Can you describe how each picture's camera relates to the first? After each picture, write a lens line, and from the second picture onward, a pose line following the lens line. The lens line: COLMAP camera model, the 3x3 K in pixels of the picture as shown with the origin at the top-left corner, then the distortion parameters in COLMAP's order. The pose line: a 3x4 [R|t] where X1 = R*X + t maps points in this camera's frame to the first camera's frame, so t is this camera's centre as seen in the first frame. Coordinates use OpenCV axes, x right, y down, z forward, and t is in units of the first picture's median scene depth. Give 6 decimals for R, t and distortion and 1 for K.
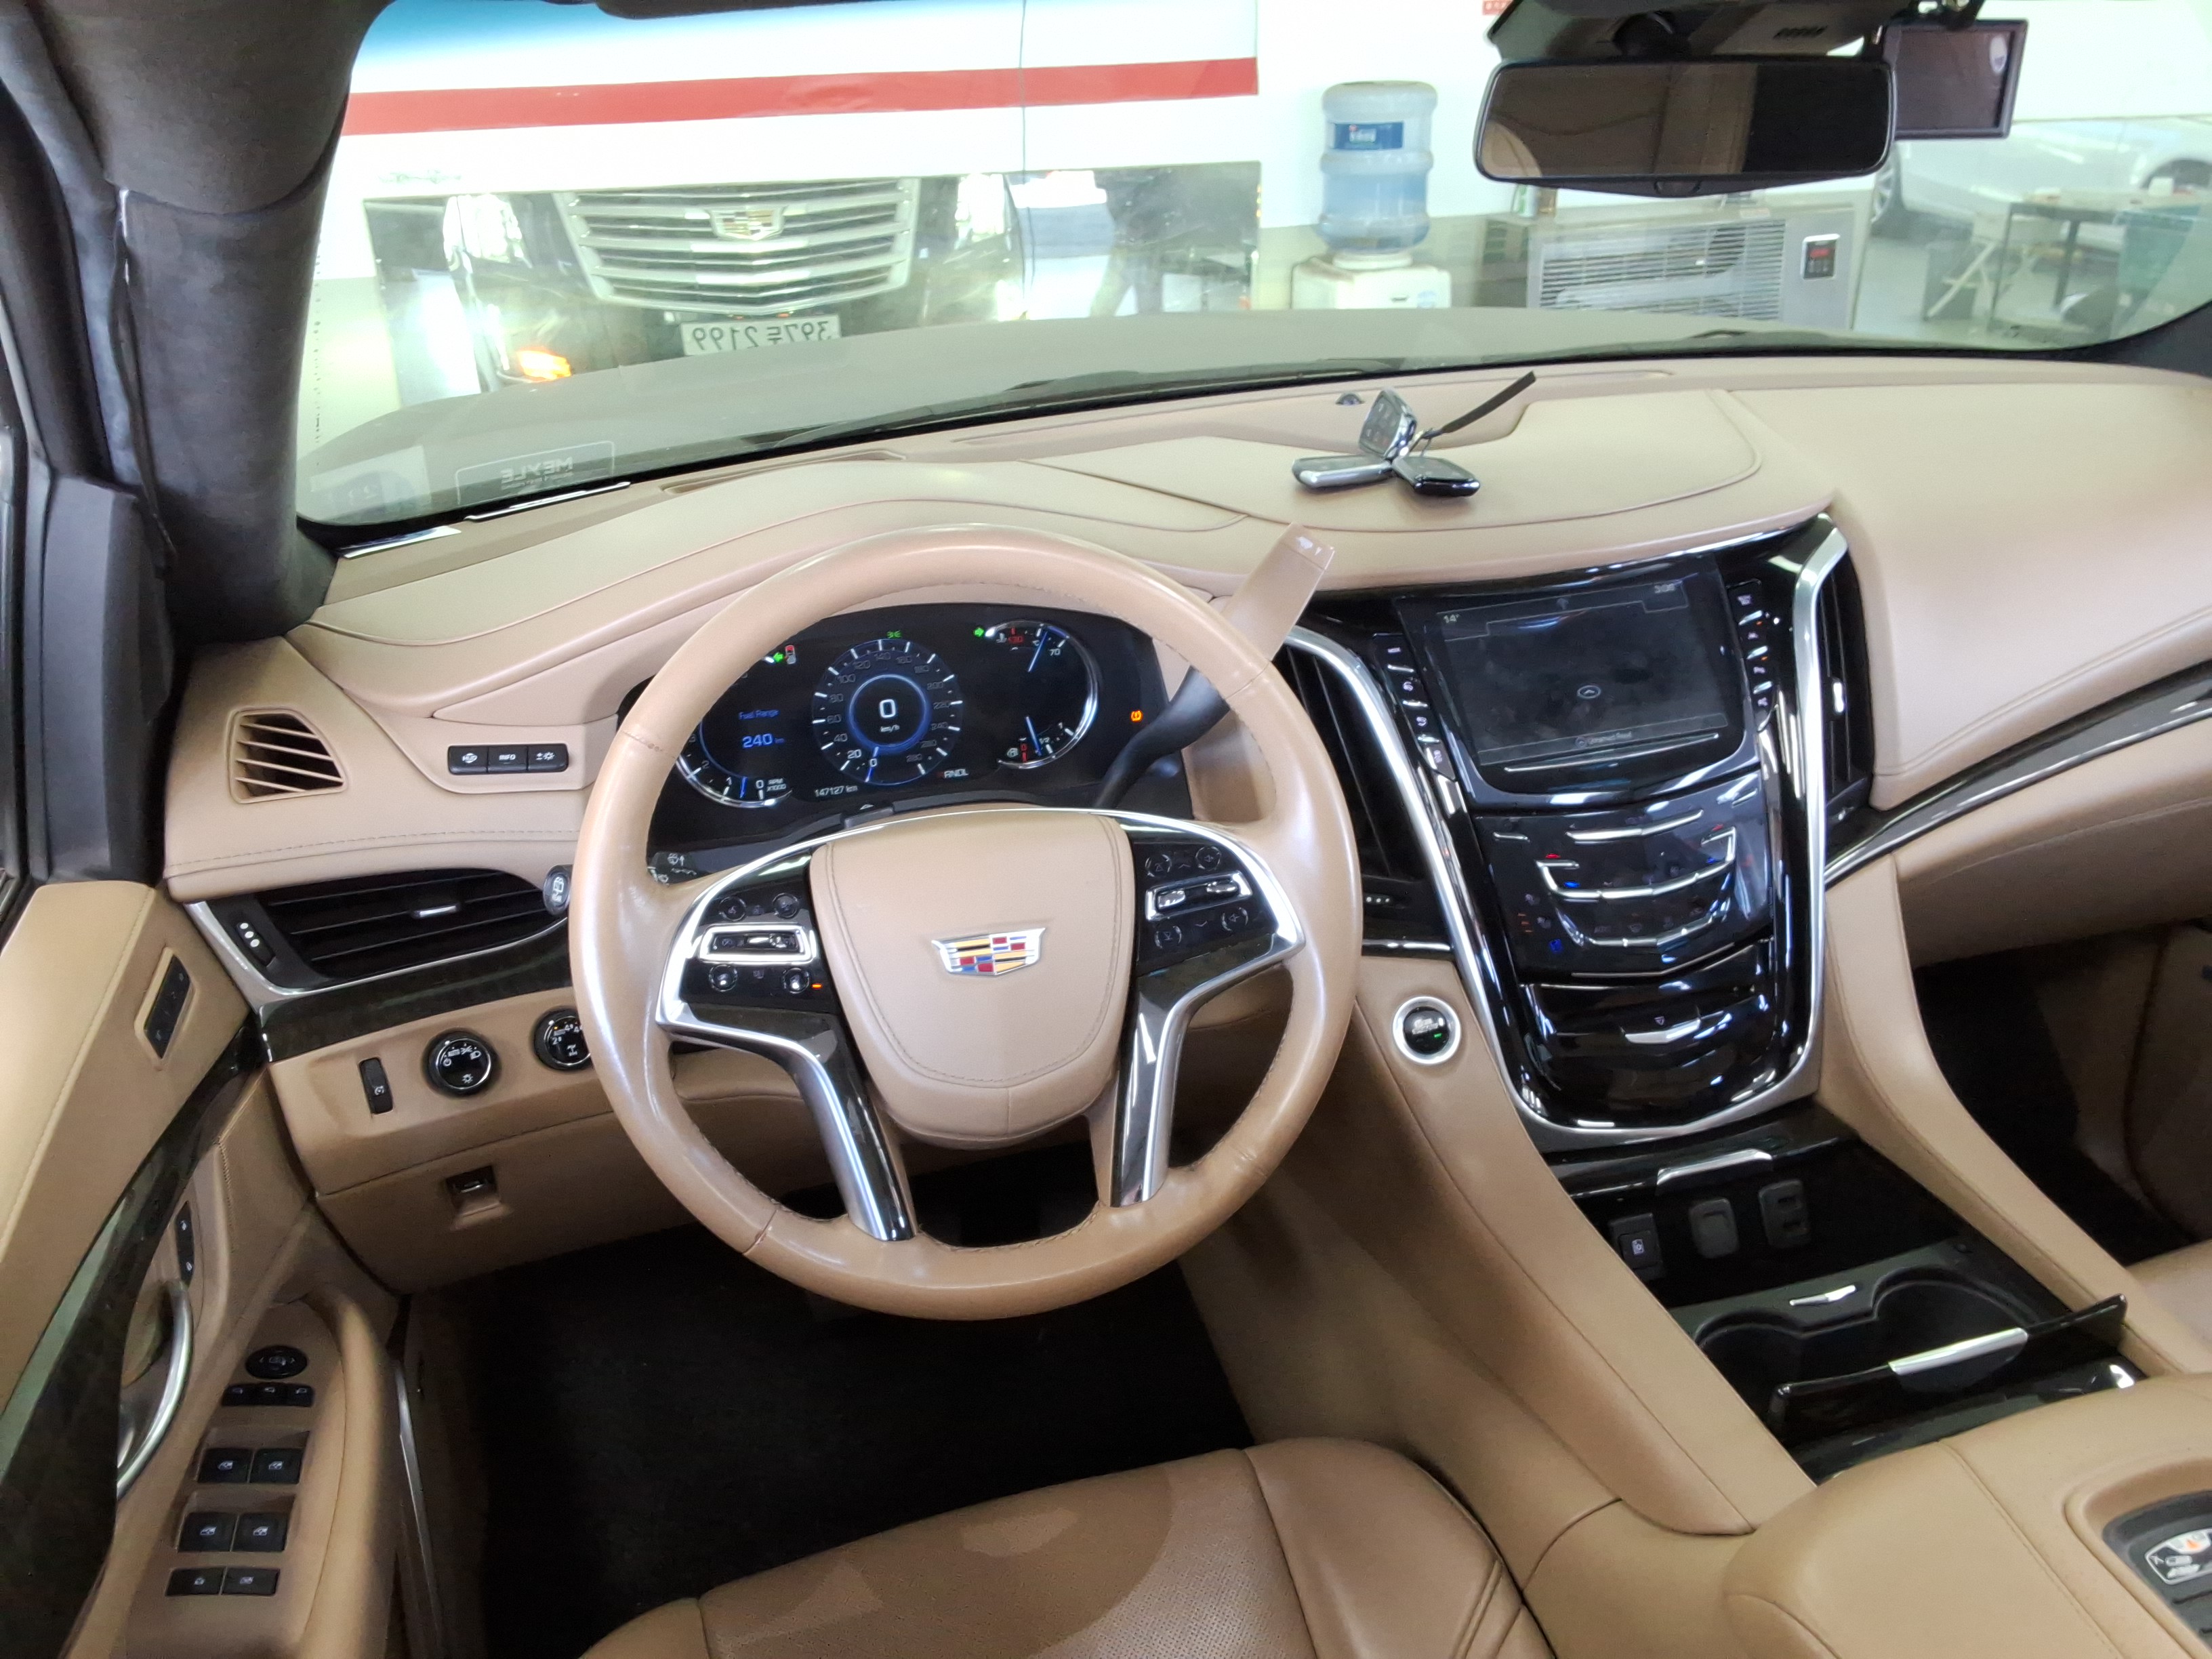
lens RADIAL K [[1777.8, 0, 1161.5], [0, 1777.8, 854.2], [0, 0, 1]] dist [0.068298, -0.078825]
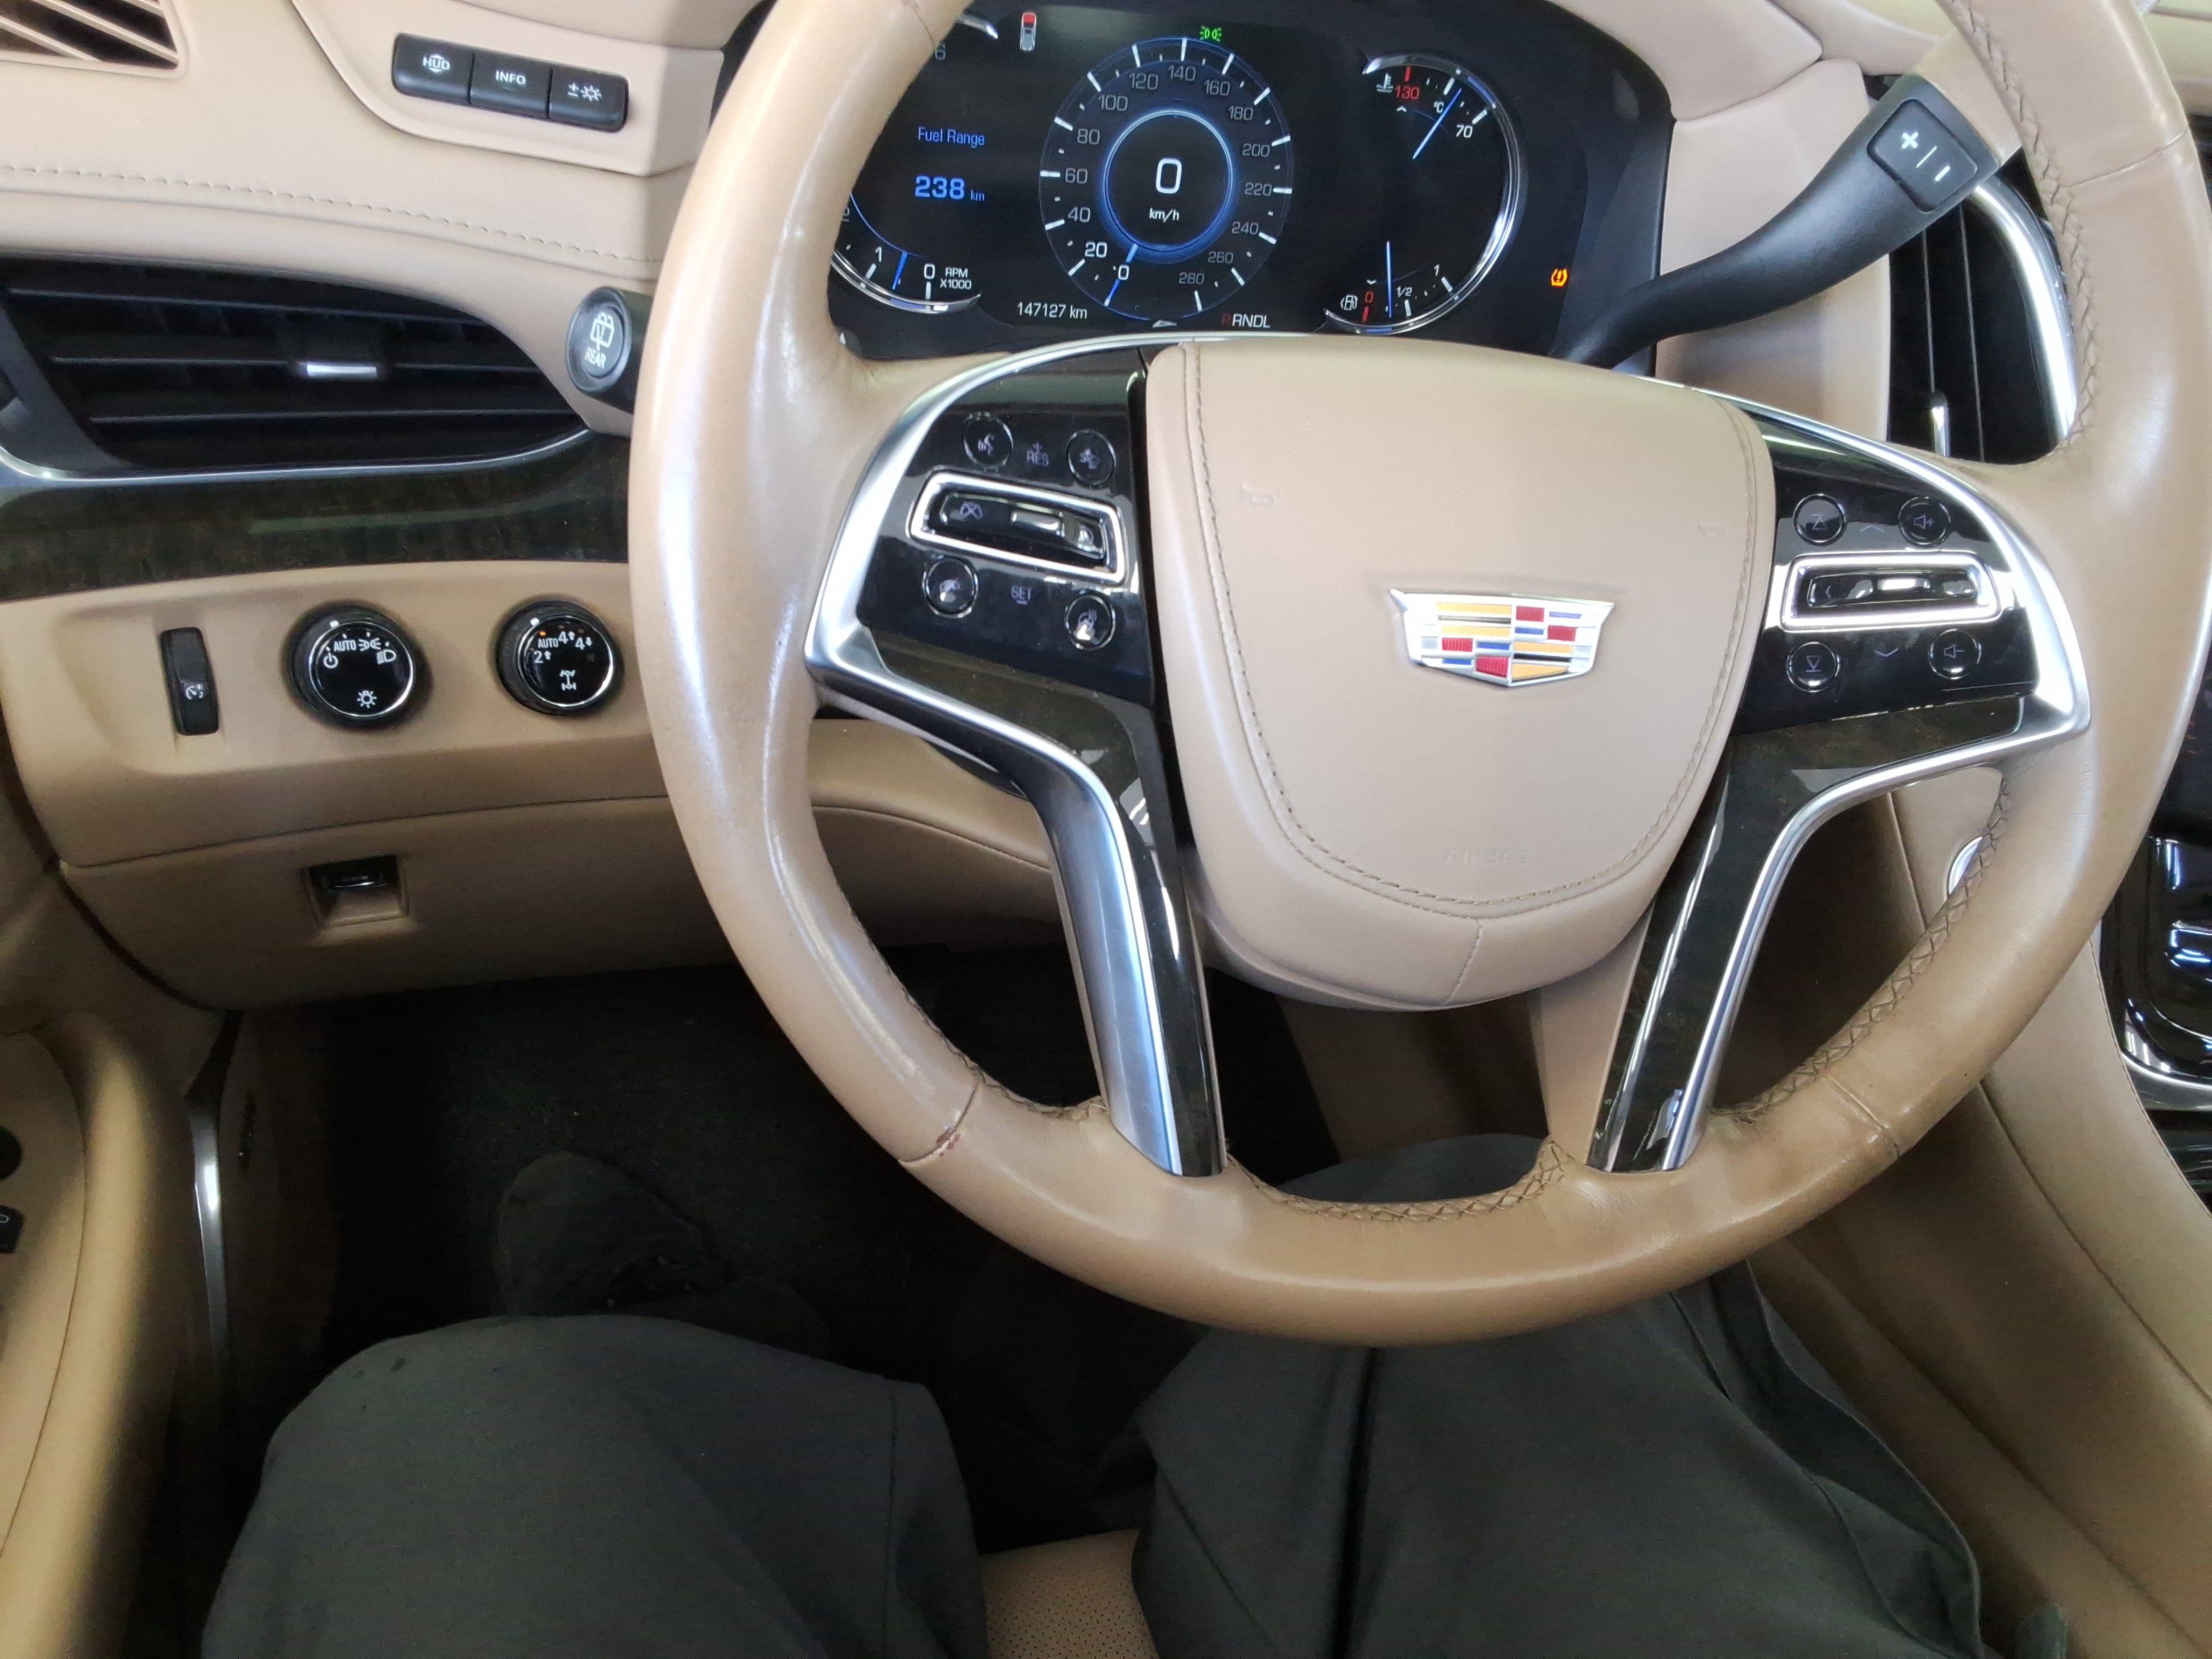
lens RADIAL K [[1777.8, 0, 1111.4], [0, 1777.8, 867.3], [0, 0, 1]] dist [0.068298, -0.078825]
pose [[0.984927, 0.168223, 0.040257, -0.178079], [-0.172555, 0.971723, 0.161181, 0.048812], [-0.012004, -0.165698, 0.986104, 0.453034]]
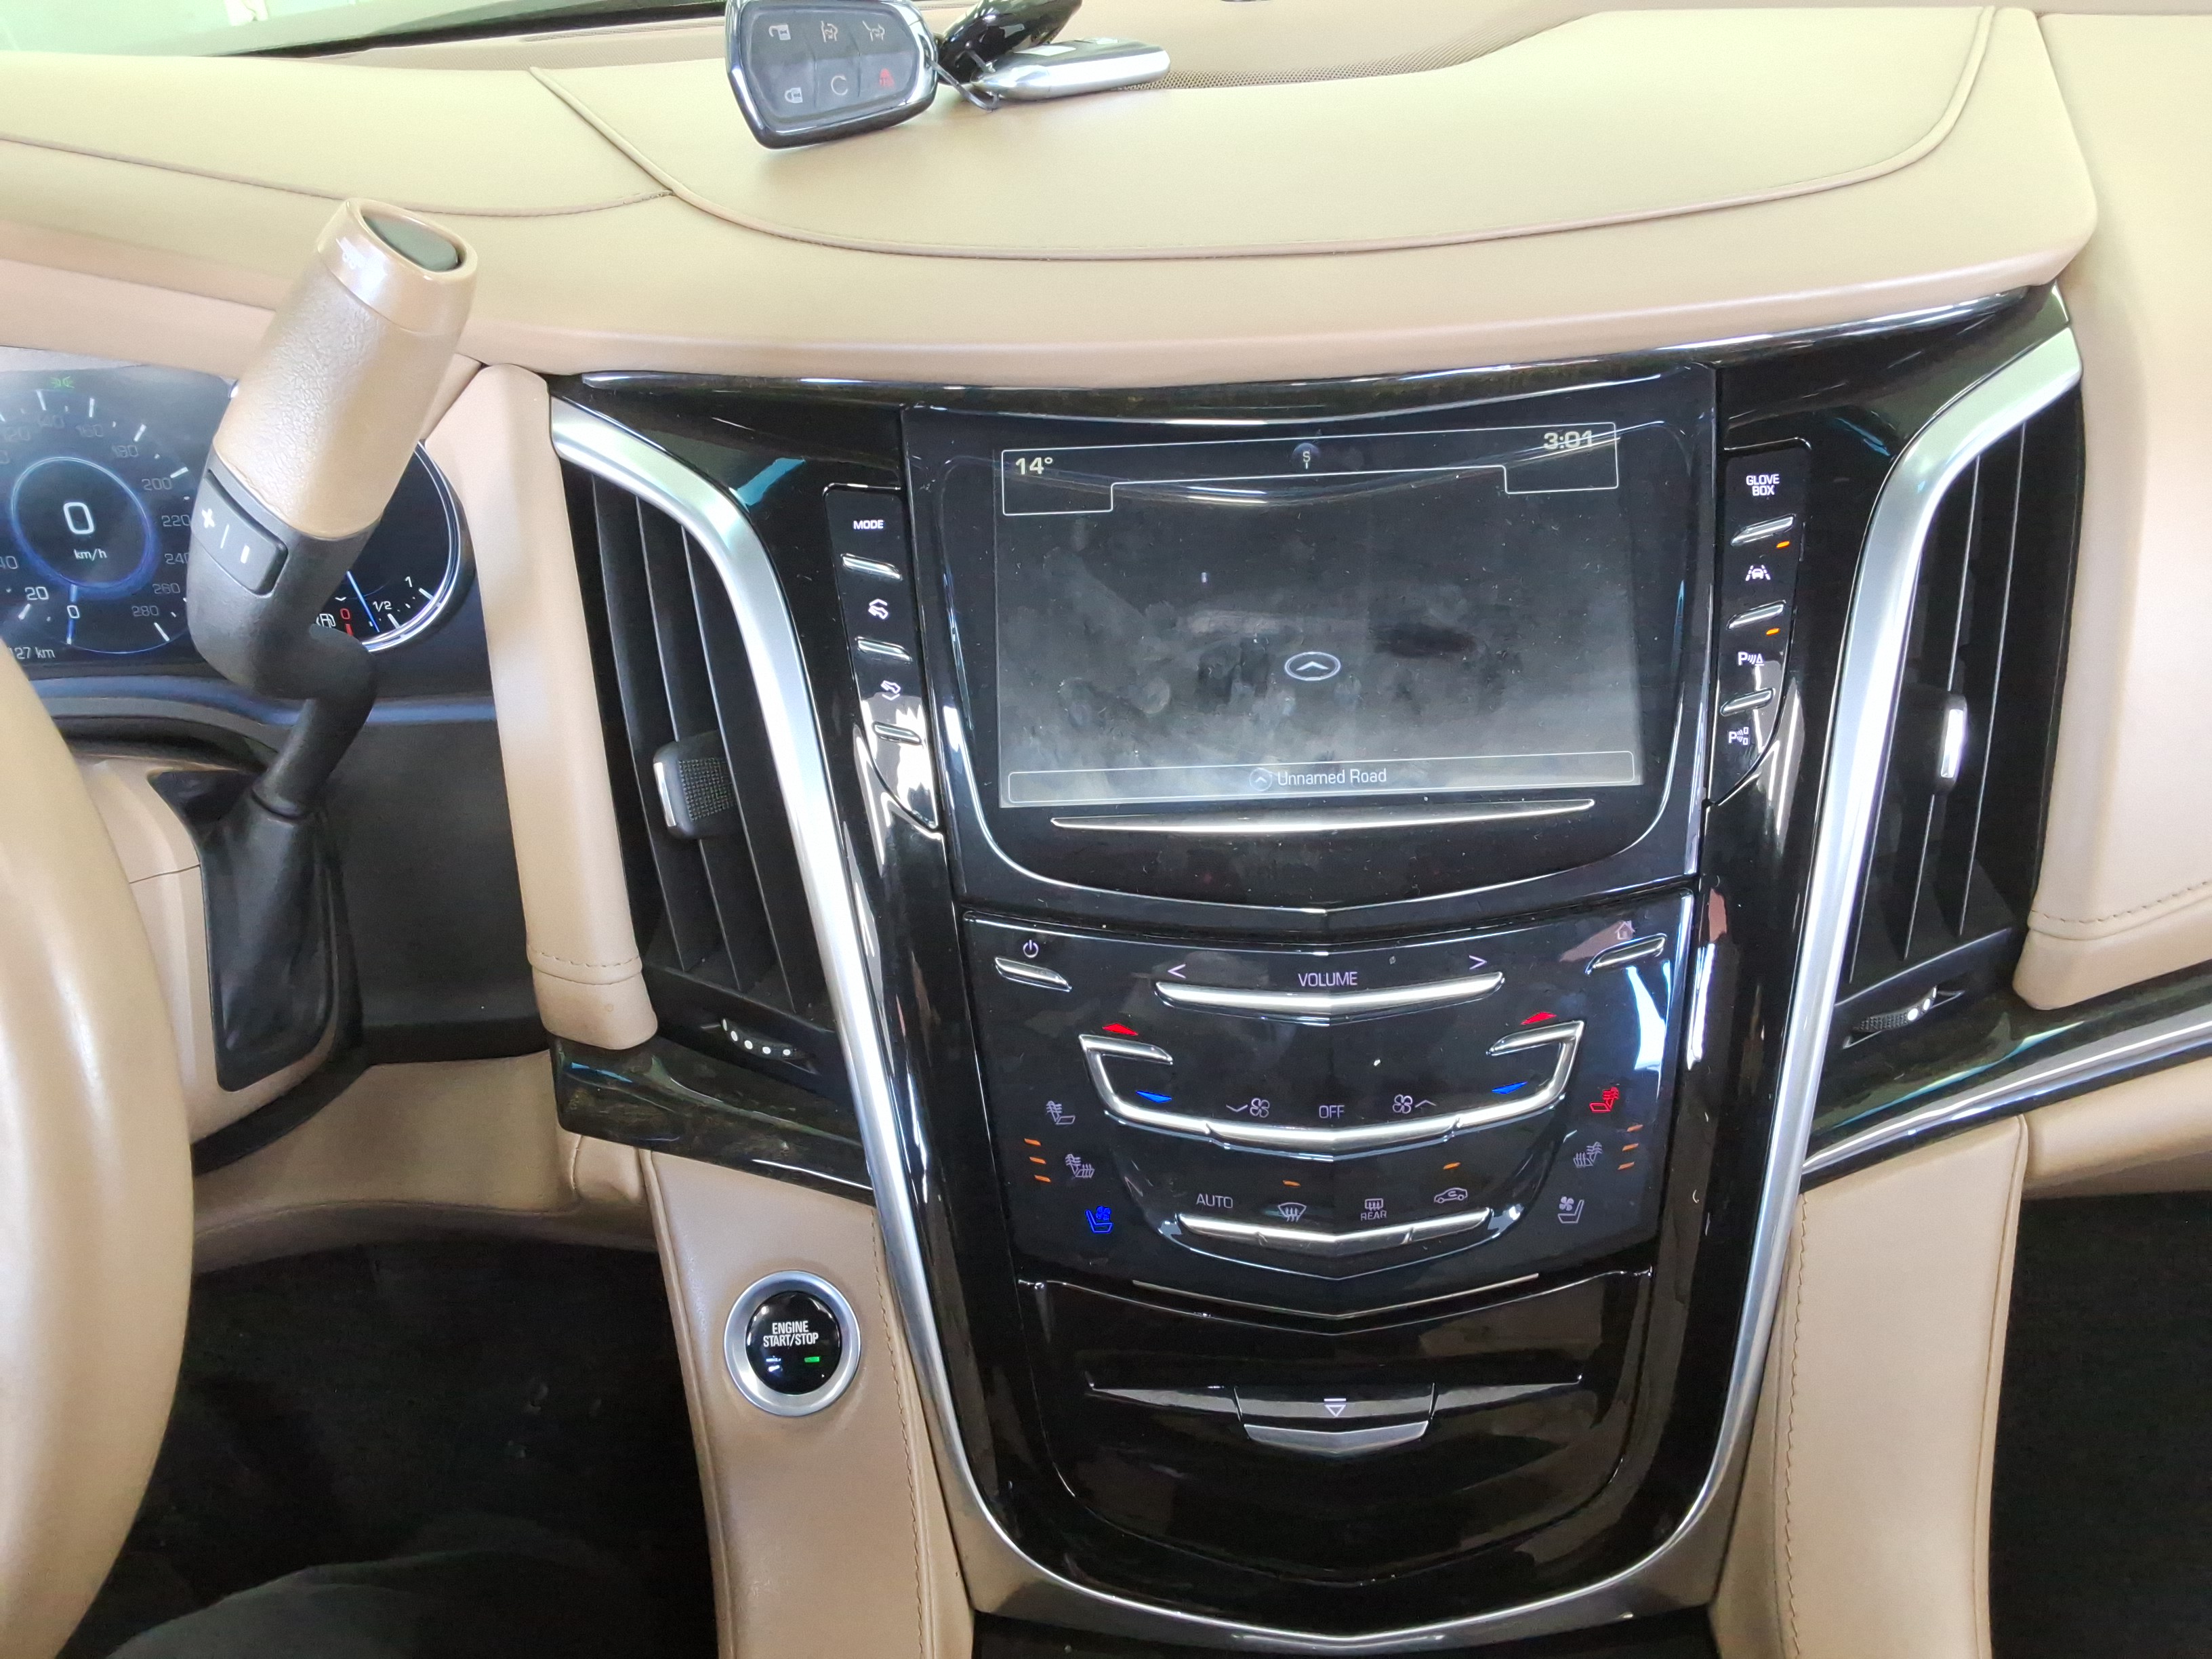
lens RADIAL K [[1777.8, 0, 1127.0], [0, 1777.8, 864.8], [0, 0, 1]] dist [0.068298, -0.078825]
pose [[0.947494, 0.165661, -0.273519, 0.364974], [-0.118949, 0.976556, 0.179417, -0.130668], [0.296828, -0.137462, 0.944985, 0.627235]]
